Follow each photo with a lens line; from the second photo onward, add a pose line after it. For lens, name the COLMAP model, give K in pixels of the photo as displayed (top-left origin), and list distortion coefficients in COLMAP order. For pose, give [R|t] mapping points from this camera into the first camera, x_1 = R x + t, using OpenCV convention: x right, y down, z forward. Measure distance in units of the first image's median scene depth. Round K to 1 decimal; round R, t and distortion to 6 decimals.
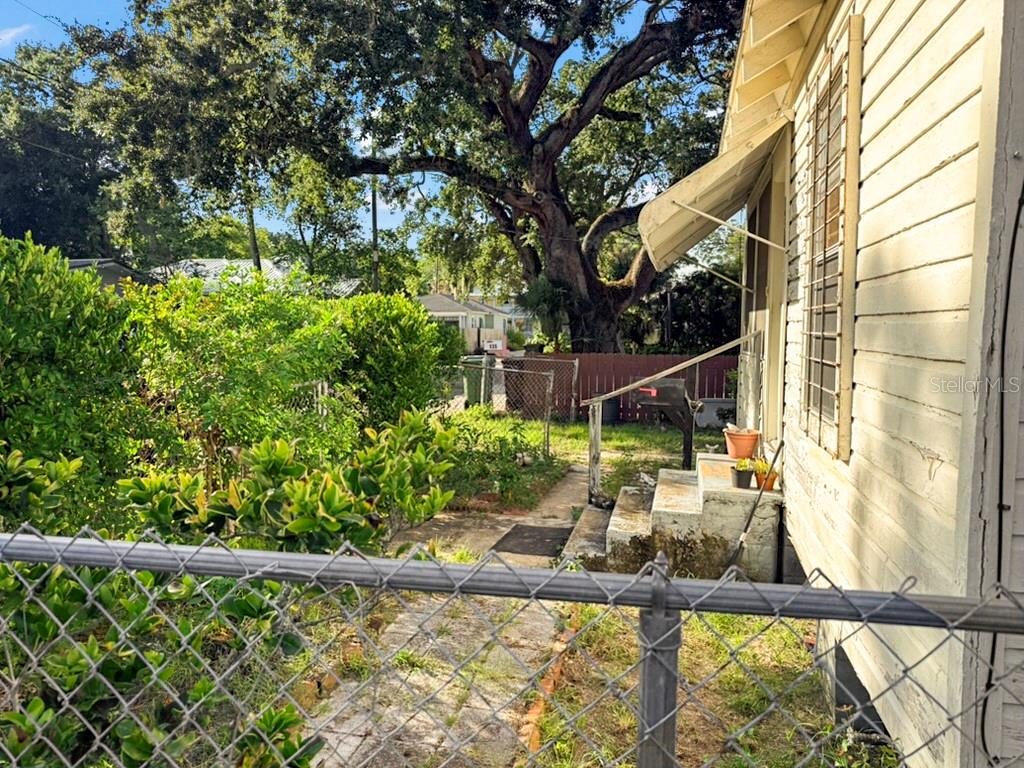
lens RADIAL K [[725.9, 0, 533.4], [0, 725.9, 376.0], [0, 0, 1]] dist [-0.011148, 0.004916]
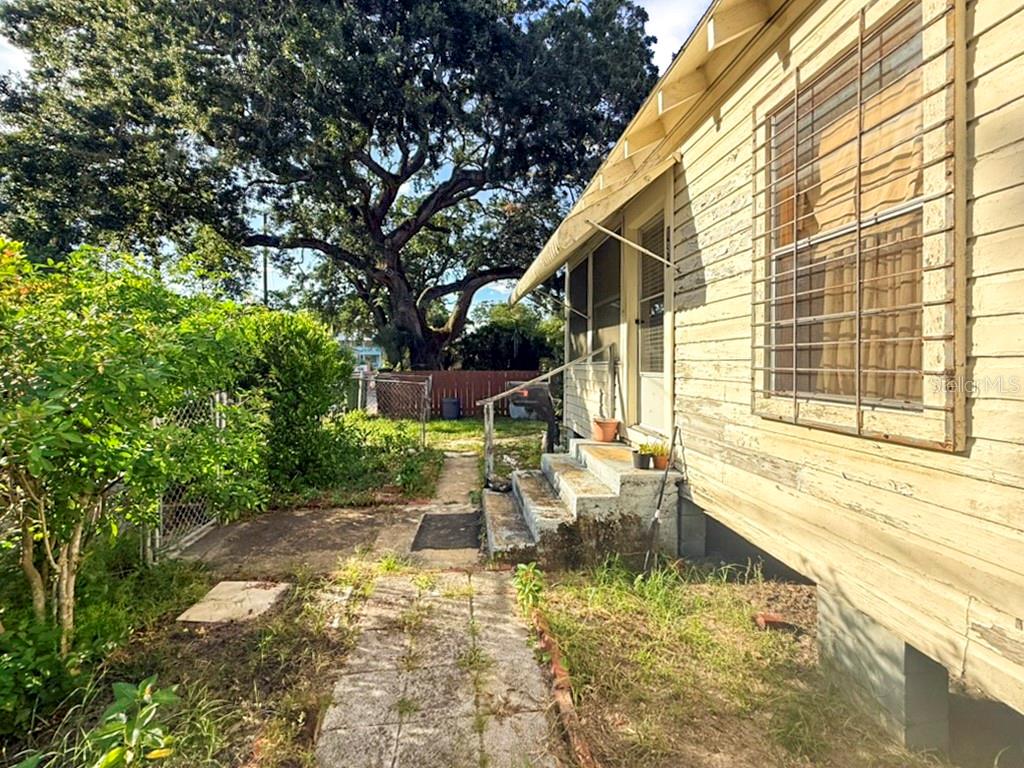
lens RADIAL K [[408.3, 0, 515.8], [0, 408.3, 367.1], [0, 0, 1]] dist [-0.000472, -0.001438]
pose [[0.941844, -0.010428, 0.335889, -0.036257], [0.029220, 0.998274, -0.050942, 0.005064], [-0.334778, 0.057794, 0.940523, 0.125069]]
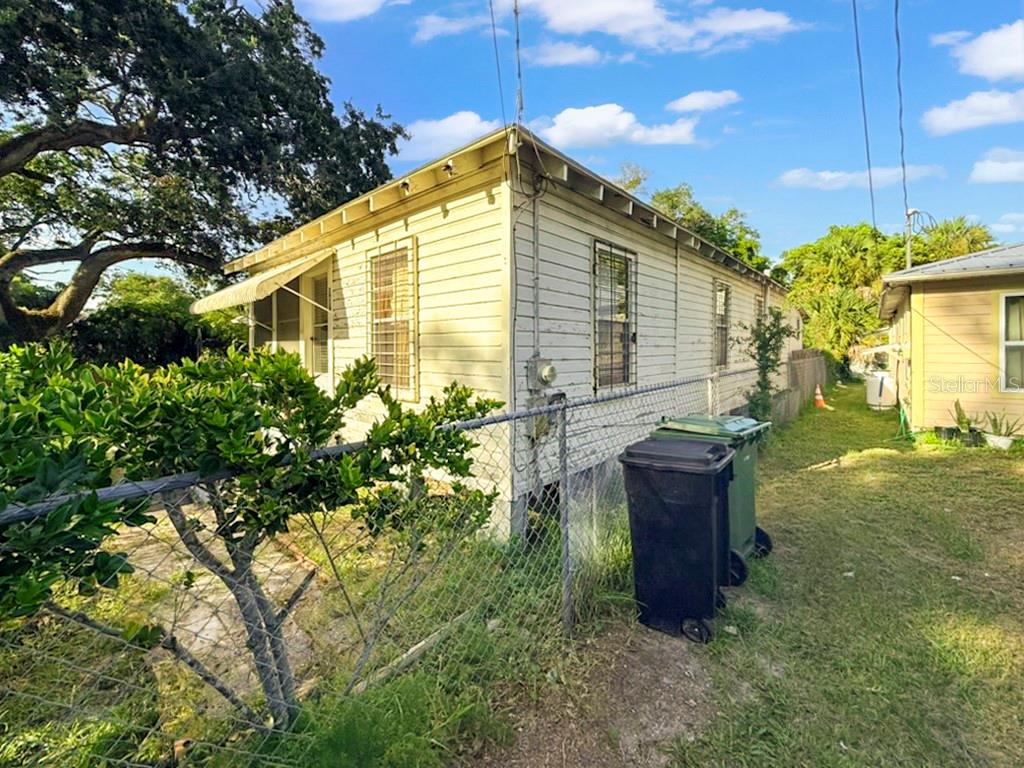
lens RADIAL K [[408.3, 0, 508.3], [0, 408.3, 355.1], [0, 0, 1]] dist [-0.000472, -0.001438]
pose [[0.484972, -0.020199, 0.874296, -0.120893], [0.061849, 0.998022, -0.011250, -0.002523], [-0.872340, 0.059530, 0.485262, -0.002237]]
